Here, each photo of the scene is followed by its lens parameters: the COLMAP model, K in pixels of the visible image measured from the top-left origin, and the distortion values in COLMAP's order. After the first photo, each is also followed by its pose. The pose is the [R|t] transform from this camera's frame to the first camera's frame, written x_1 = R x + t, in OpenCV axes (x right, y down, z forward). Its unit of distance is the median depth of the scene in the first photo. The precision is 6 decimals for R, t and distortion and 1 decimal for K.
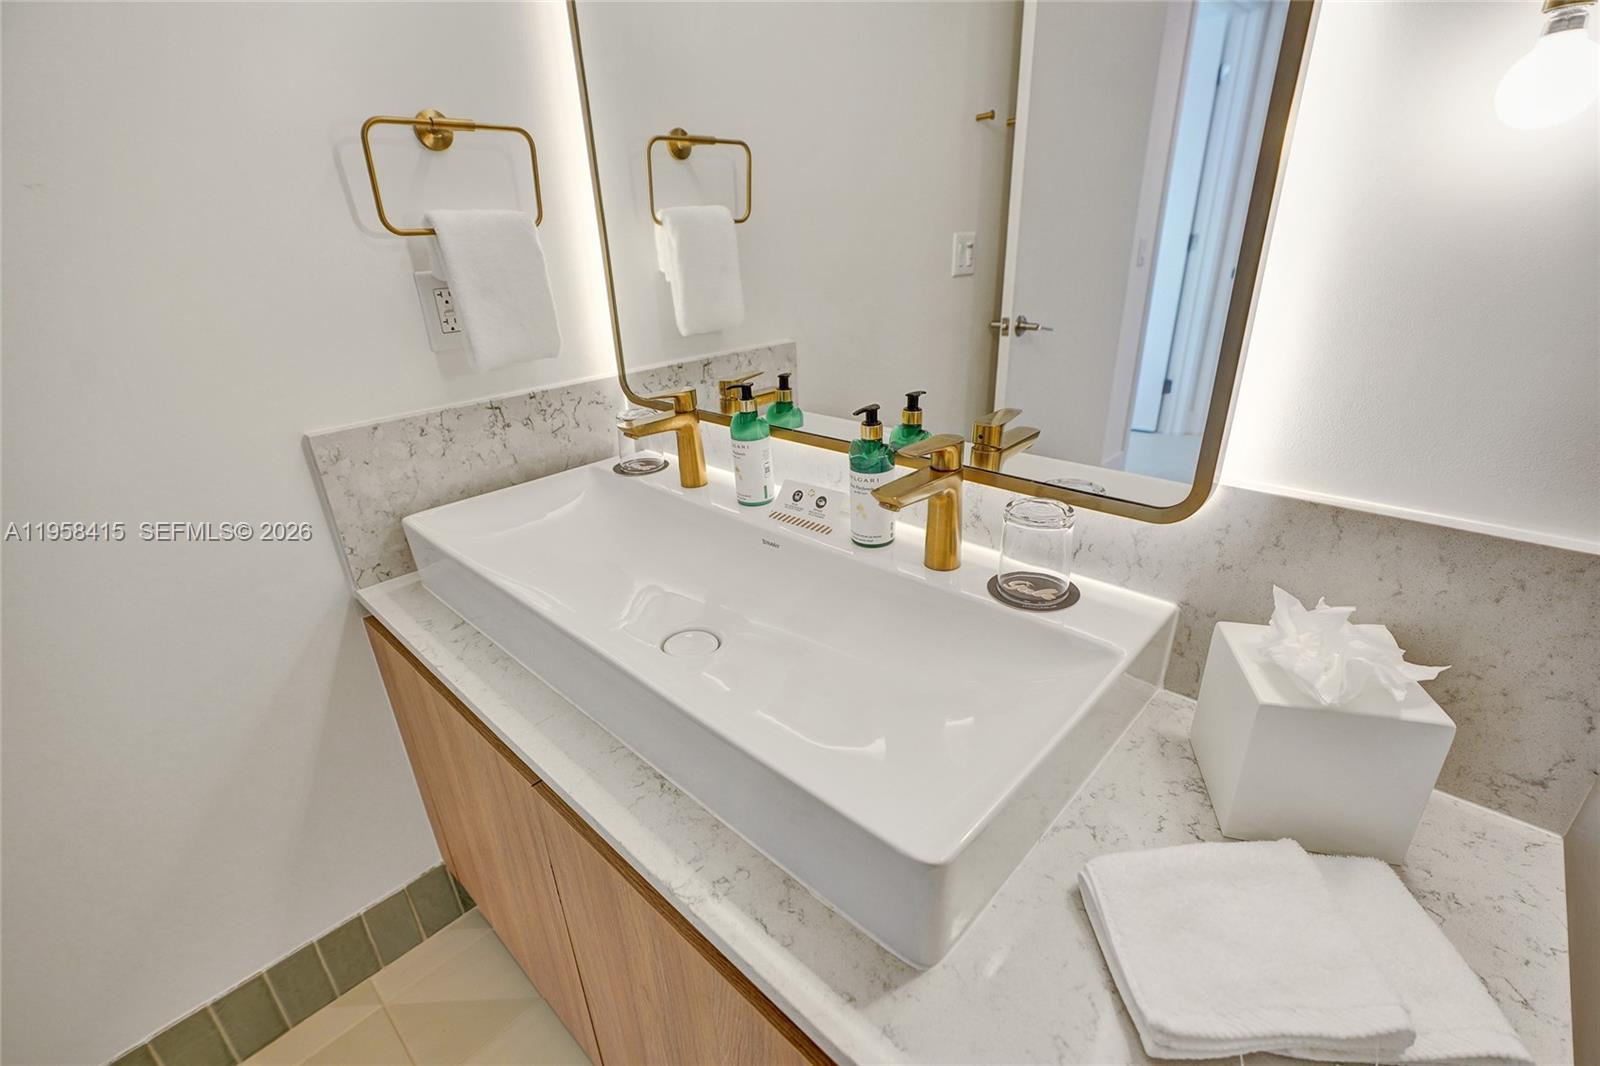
lens RADIAL K [[725.1, 0, 800.5], [0, 725.1, 535.7], [0, 0, 1]] dist [-0.013947, 0.007932]
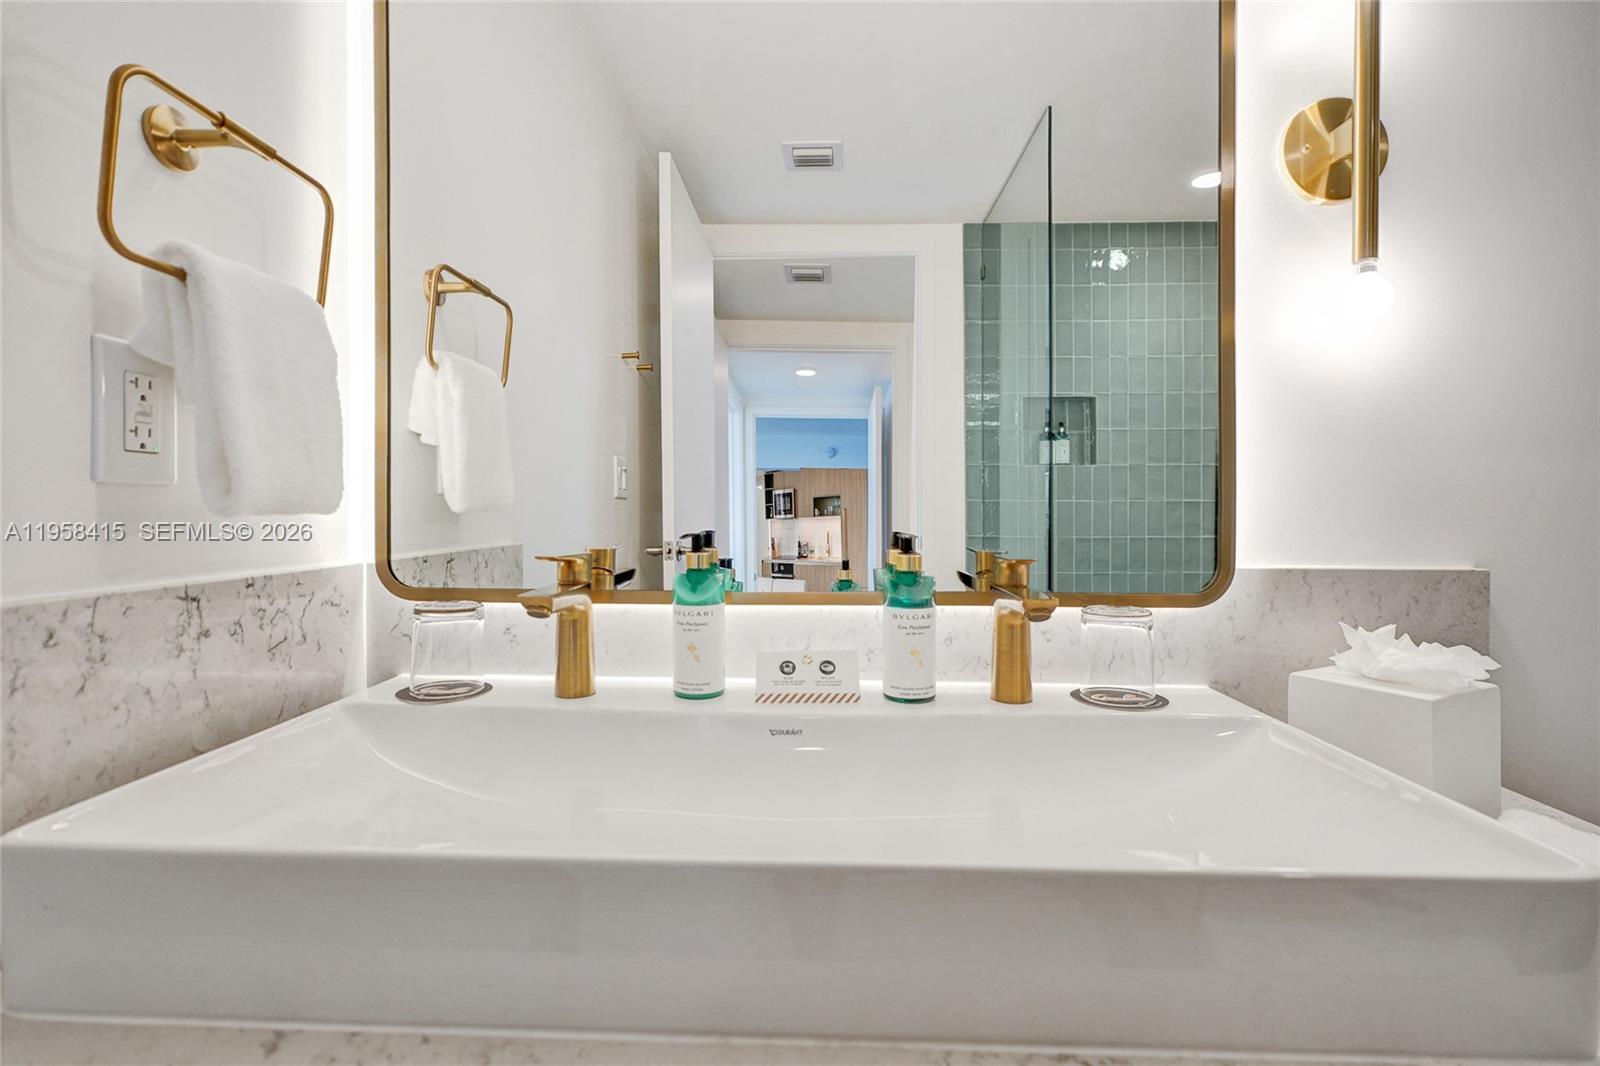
lens RADIAL K [[771.1, 0, 795.7], [0, 771.1, 489.9], [0, 0, 1]] dist [-0.000171, 0.010433]
pose [[0.736066, 0.061186, 0.674139, -0.478544], [0.238031, 0.908906, -0.342391, 0.048401], [-0.633678, 0.412488, 0.654450, 0.316571]]
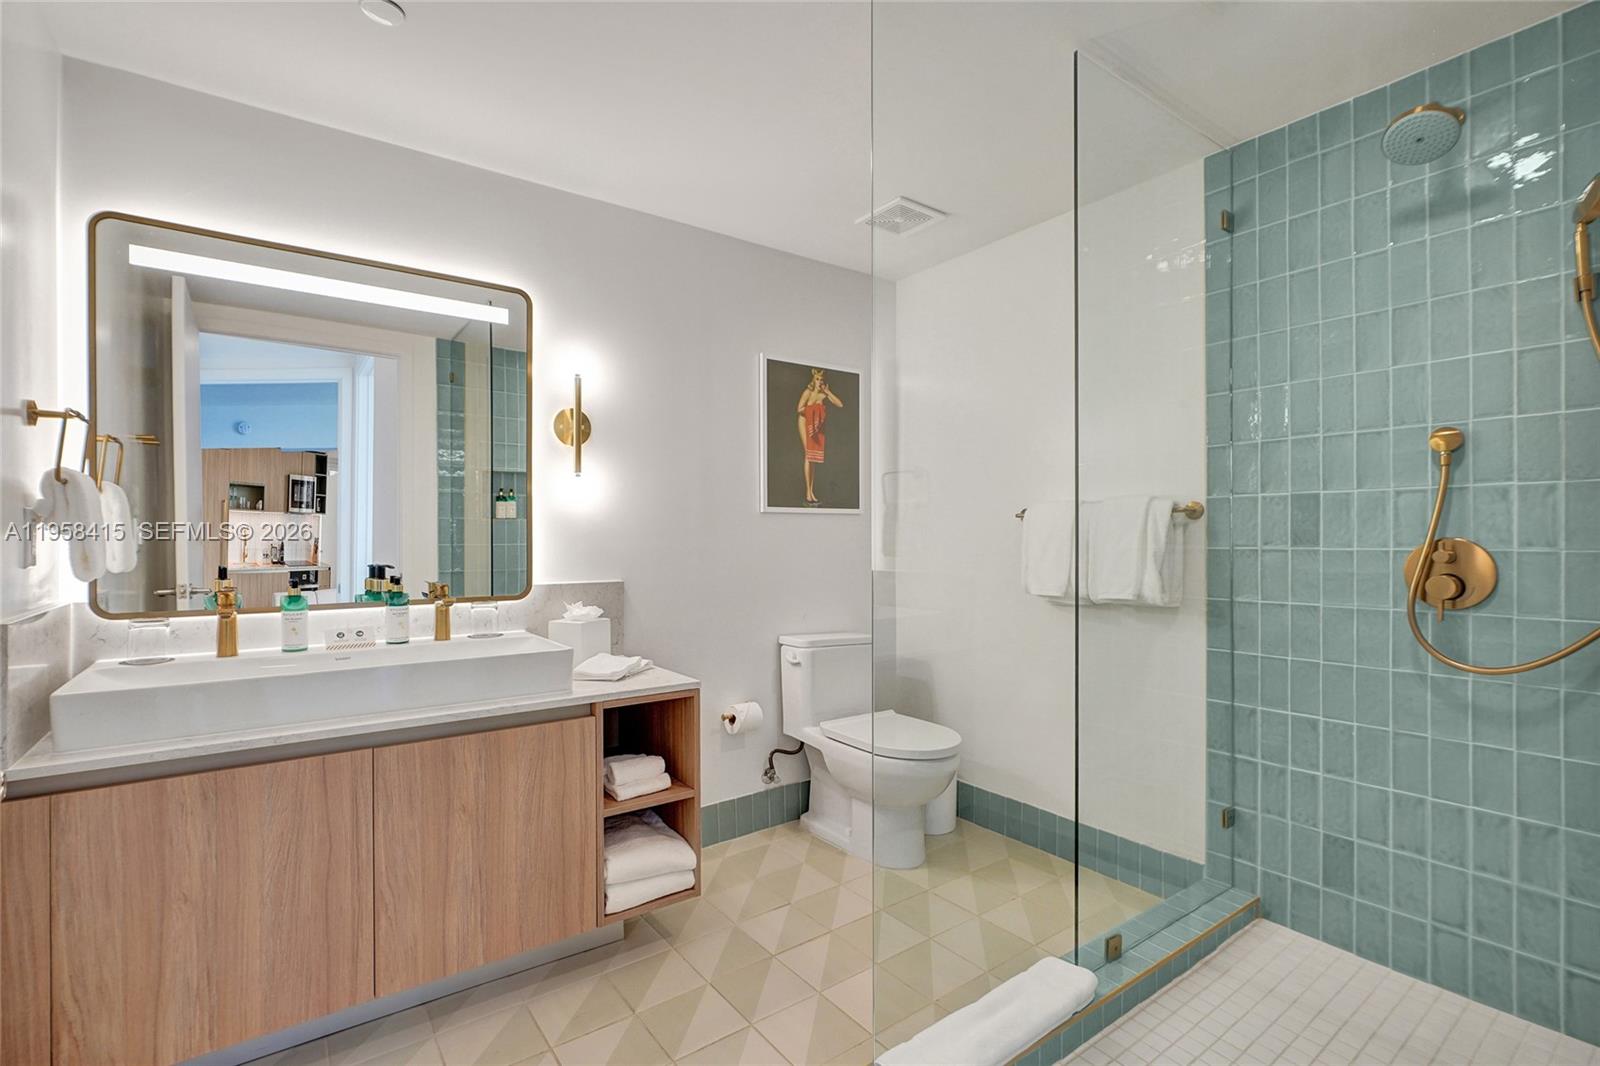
lens RADIAL K [[729.0, 0, 792.5], [0, 729.0, 539.4], [0, 0, 1]] dist [-0.014180, 0.006298]
pose [[0.172133, 0.037941, 0.984343, -1.380340], [0.389468, 0.915219, -0.103384, 0.305174], [-0.904812, 0.401166, 0.142763, -0.340430]]
